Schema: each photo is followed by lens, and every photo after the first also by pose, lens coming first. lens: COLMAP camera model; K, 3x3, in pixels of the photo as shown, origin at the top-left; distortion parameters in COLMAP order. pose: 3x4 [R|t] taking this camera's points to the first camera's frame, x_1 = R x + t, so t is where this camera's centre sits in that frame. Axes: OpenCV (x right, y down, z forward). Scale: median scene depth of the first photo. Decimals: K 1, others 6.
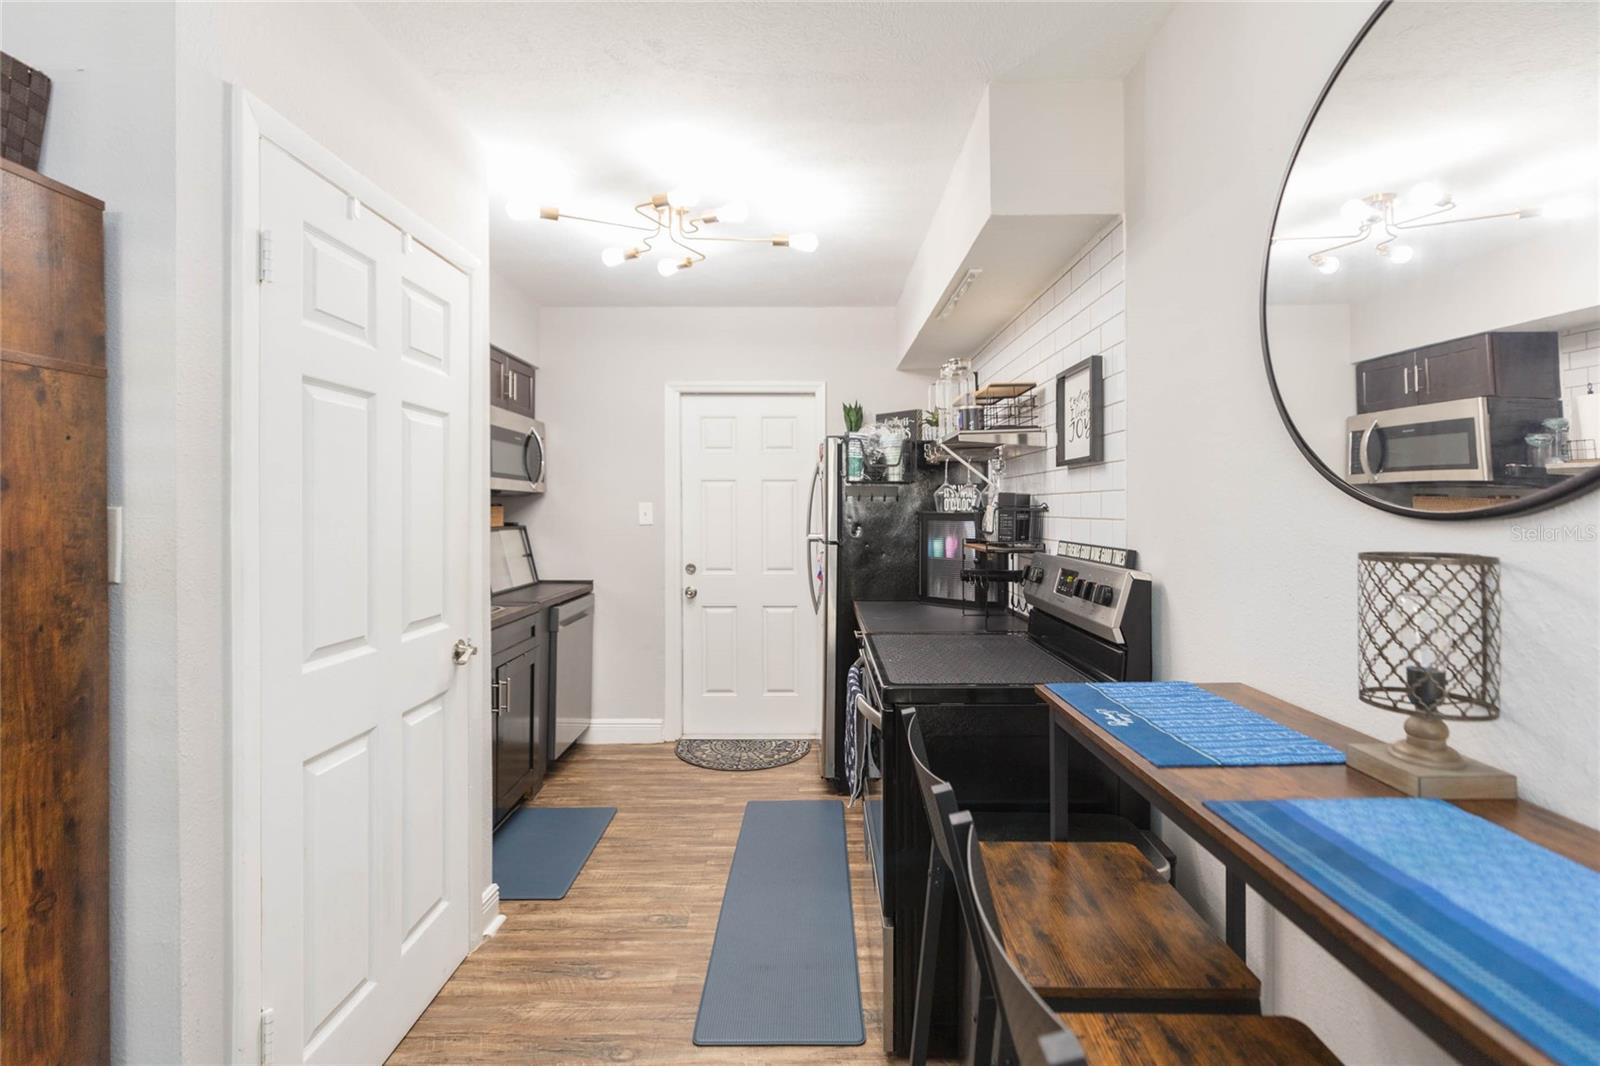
lens RADIAL K [[731.9, 0, 810.0], [0, 731.9, 508.3], [0, 0, 1]] dist [0.001855, 0.000793]
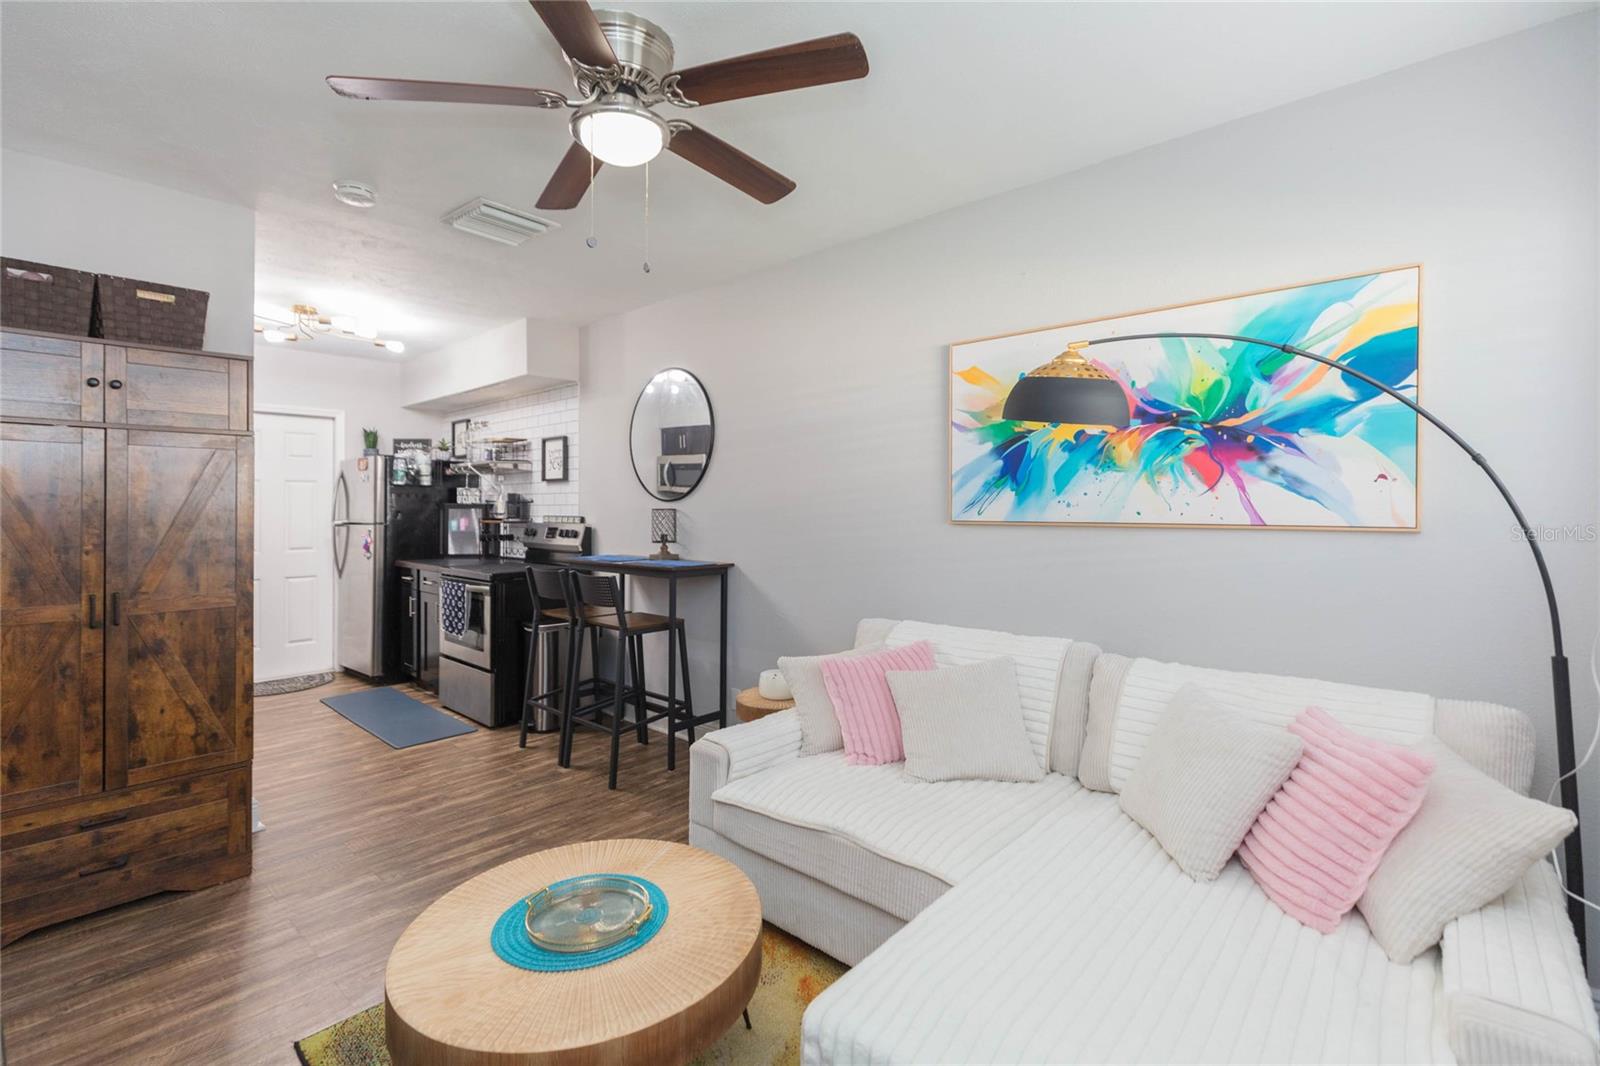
lens RADIAL K [[730.5, 0, 805.3], [0, 730.5, 521.7], [0, 0, 1]] dist [-0.000455, -0.000211]
pose [[0.680614, -0.007716, 0.732601, -0.454927], [-0.000300, 0.999942, 0.010810, 0.024221], [-0.732642, -0.007577, 0.680572, -0.660420]]
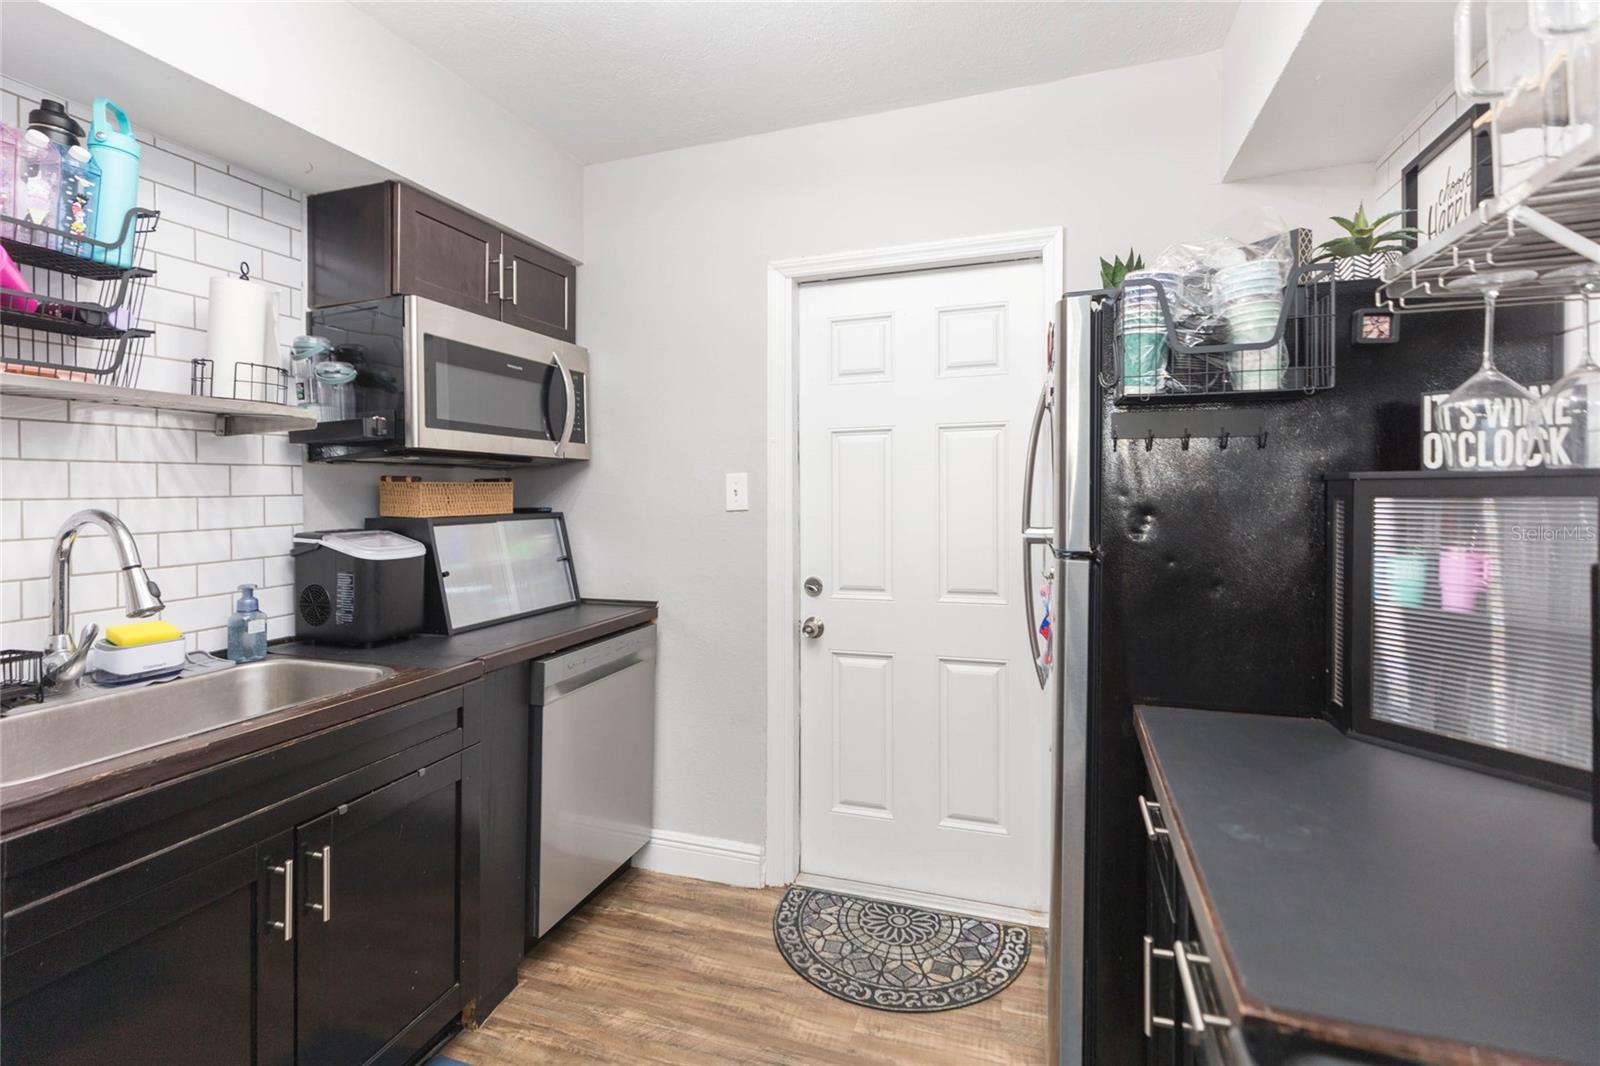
lens RADIAL K [[765.2, 0, 787.7], [0, 765.2, 509.7], [0, 0, 1]] dist [-0.001058, -0.000003]
pose [[0.947099, -0.001035, -0.320941, 0.013957], [0.008199, 0.999747, 0.020969, 0.010761], [0.320838, -0.022491, 0.946867, 0.509658]]
